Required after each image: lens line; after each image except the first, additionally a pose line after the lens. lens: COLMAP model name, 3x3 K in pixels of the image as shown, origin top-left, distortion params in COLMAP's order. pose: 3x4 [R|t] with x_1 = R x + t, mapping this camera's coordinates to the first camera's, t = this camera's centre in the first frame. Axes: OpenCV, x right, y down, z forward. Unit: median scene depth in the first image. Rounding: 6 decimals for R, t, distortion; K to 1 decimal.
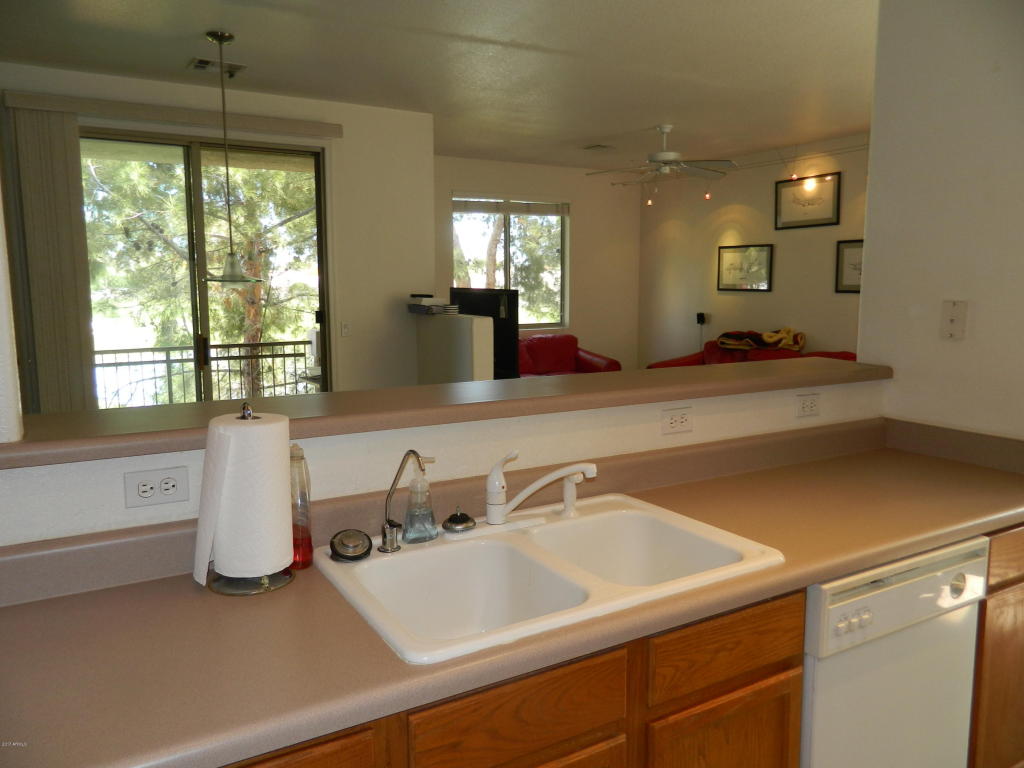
lens RADIAL K [[763.2, 0, 510.8], [0, 763.2, 379.9], [0, 0, 1]] dist [0.009984, -0.002517]
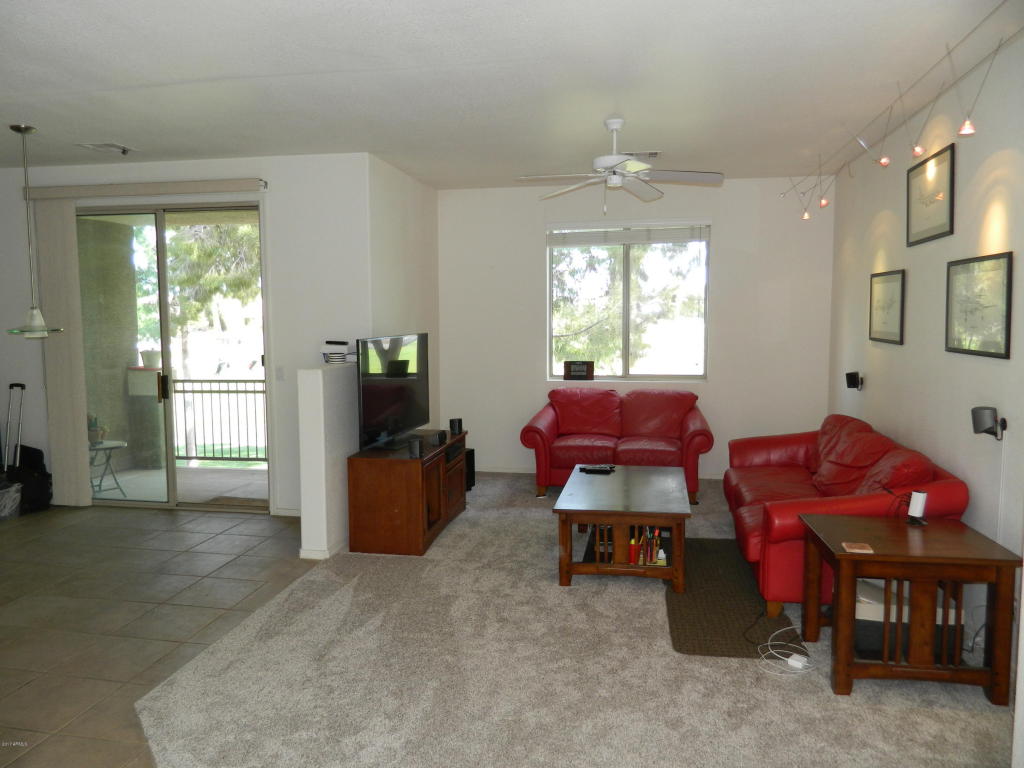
lens RADIAL K [[763.2, 0, 505.2], [0, 763.2, 378.9], [0, 0, 1]] dist [0.009984, -0.002517]
pose [[0.745078, 0.056760, -0.664558, 0.516961], [-0.082928, 0.996525, -0.007863, -0.056023], [0.661802, 0.060969, 0.747196, 0.319794]]
